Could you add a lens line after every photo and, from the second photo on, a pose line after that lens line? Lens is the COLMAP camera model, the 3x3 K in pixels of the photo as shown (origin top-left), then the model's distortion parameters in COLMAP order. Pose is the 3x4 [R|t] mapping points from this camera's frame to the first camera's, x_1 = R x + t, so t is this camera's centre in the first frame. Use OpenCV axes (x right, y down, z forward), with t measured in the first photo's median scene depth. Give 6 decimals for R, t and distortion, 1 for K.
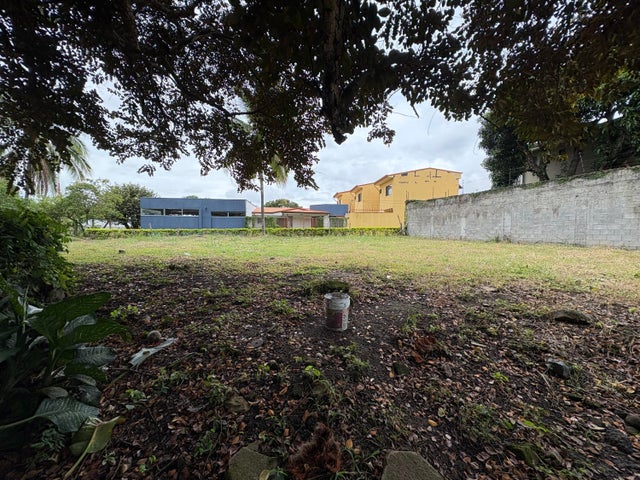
lens RADIAL K [[254.0, 0, 320.0], [0, 254.0, 240.0], [0, 0, 1]] dist [0.000740, 0.000160]
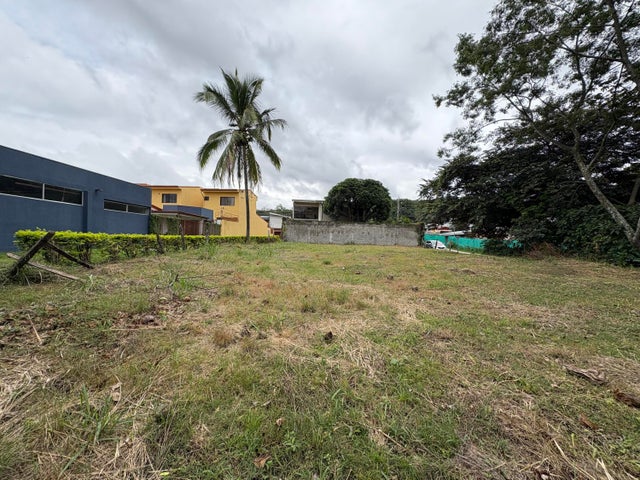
lens RADIAL K [[254.0, 0, 320.0], [0, 254.0, 240.0], [0, 0, 1]] dist [0.000740, 0.000160]
pose [[0.157199, -0.004768, 0.987555, -0.885278], [0.013304, 0.999908, 0.002710, -0.023606], [-0.987477, 0.012712, 0.157248, 0.478208]]
